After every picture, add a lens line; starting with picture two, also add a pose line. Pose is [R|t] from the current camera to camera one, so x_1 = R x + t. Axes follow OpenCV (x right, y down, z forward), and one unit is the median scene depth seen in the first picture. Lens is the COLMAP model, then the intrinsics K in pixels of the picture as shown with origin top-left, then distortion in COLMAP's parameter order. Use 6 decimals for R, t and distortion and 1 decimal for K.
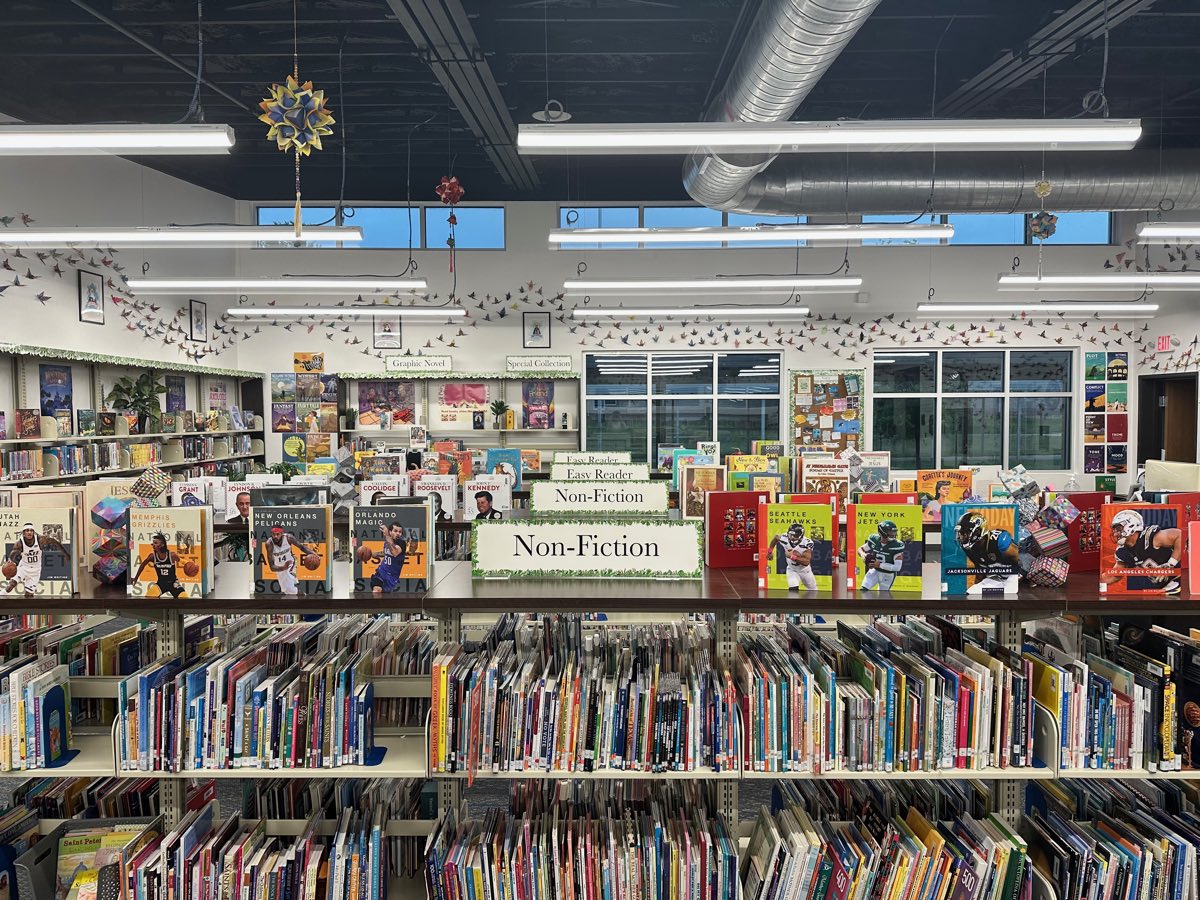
lens RADIAL K [[836.7, 0, 595.3], [0, 836.7, 444.8], [0, 0, 1]] dist [0.096086, -0.144346]
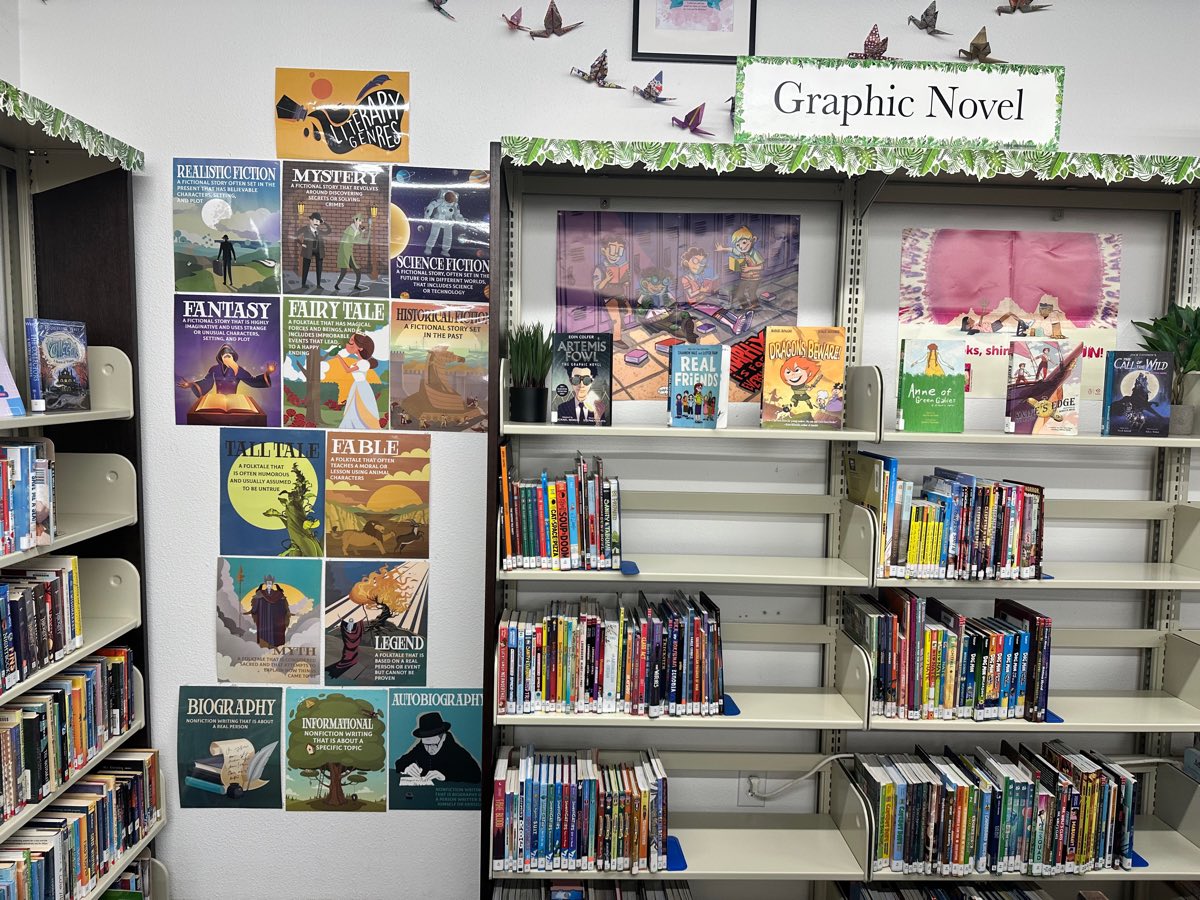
lens RADIAL K [[823.4, 0, 598.5], [0, 823.4, 434.1], [0, 0, 1]] dist [0.100633, -0.250778]
pose [[0.999176, 0.021905, 0.034182, -0.276965], [-0.022949, 0.999273, 0.030442, -0.021249], [-0.033490, -0.031202, 0.998952, 0.775106]]
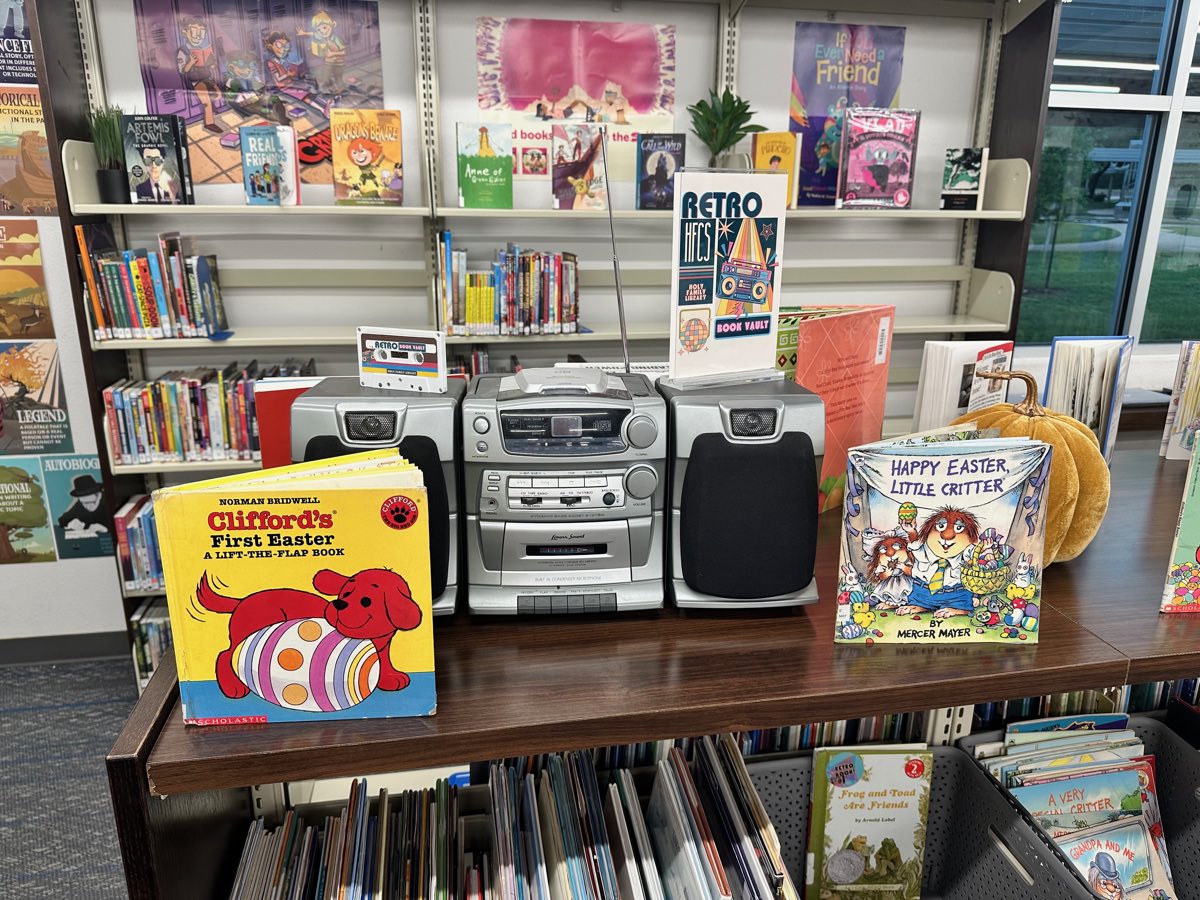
lens RADIAL K [[829.7, 0, 600.0], [0, 829.7, 450.0], [0, 0, 1]] dist [-0.023721, -0.006407]
pose [[0.979879, -0.039021, 0.195739, -0.204281], [-0.014004, 0.964845, 0.262448, -0.013203], [-0.199098, -0.259908, 0.944885, 0.731011]]
